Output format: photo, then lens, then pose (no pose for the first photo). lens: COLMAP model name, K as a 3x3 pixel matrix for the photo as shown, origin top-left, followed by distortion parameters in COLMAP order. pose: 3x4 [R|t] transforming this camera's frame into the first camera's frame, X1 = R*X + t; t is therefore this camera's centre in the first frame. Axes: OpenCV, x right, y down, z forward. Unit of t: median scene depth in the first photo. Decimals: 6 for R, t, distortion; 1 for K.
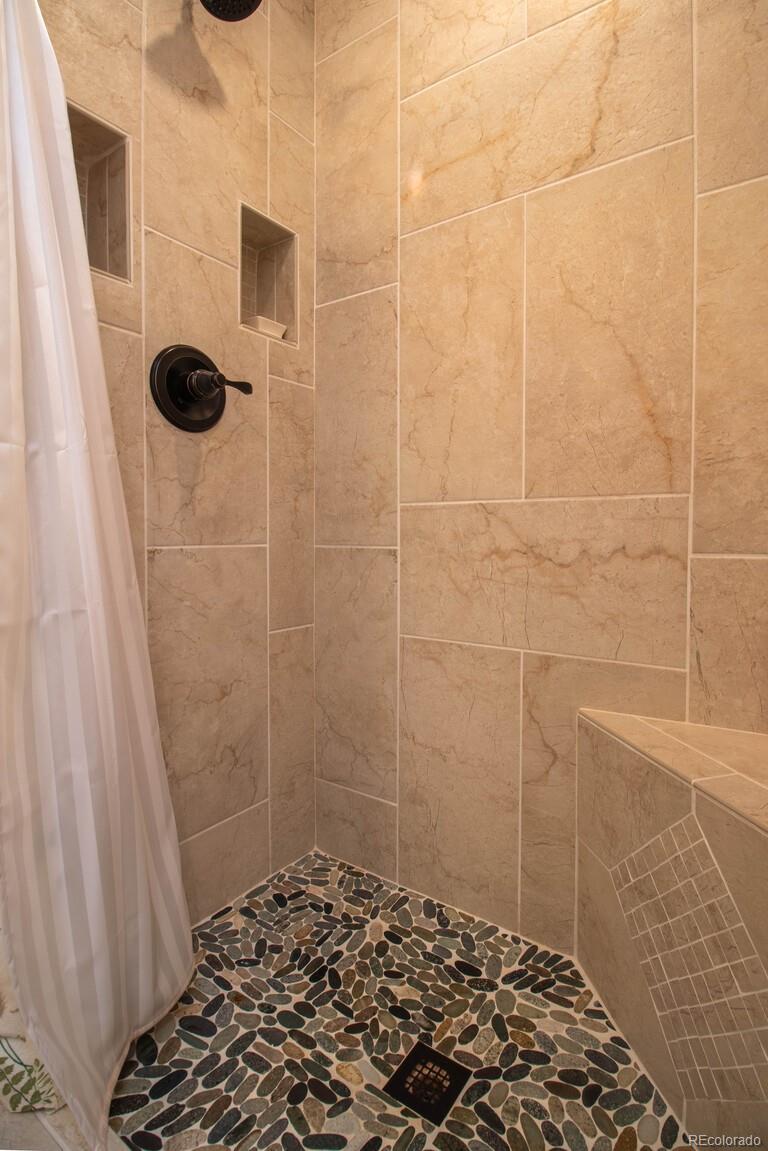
lens RADIAL K [[543.0, 0, 400.3], [0, 543.0, 556.6], [0, 0, 1]] dist [-0.000221, -0.012480]
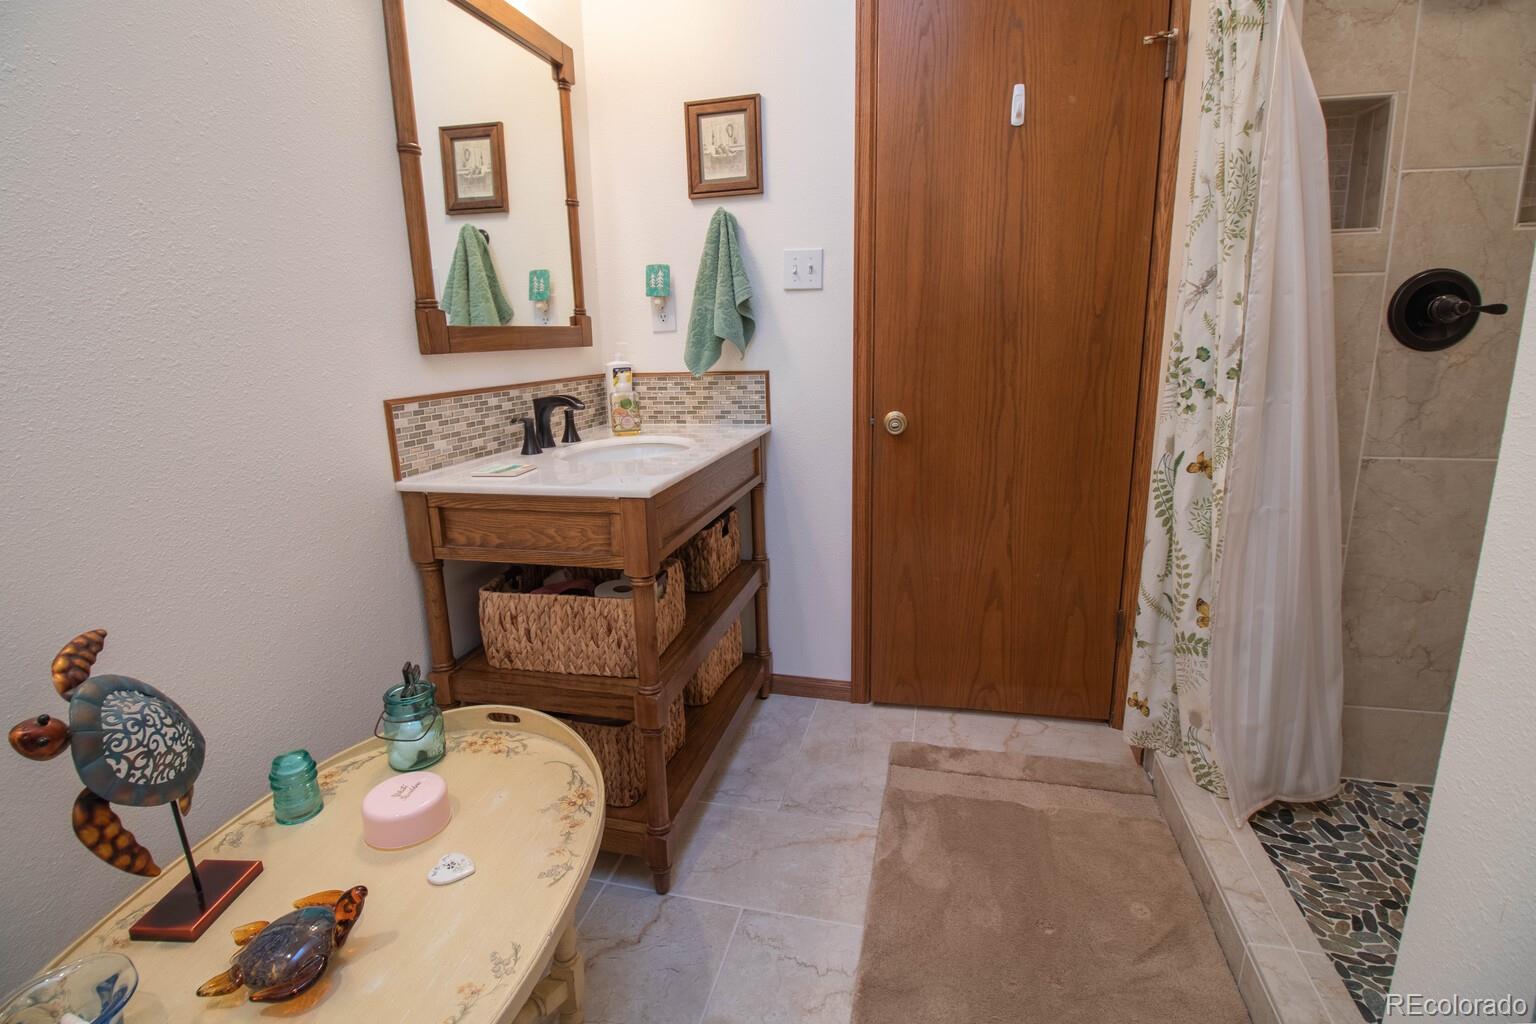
lens RADIAL K [[724.7, 0, 763.8], [0, 724.7, 494.0], [0, 0, 1]] dist [-0.000221, -0.012480]
pose [[0.333314, 0.191465, -0.923170, 0.556269], [-0.003063, 0.979377, 0.202016, -0.249887], [0.942811, -0.064507, 0.327026, -0.734939]]
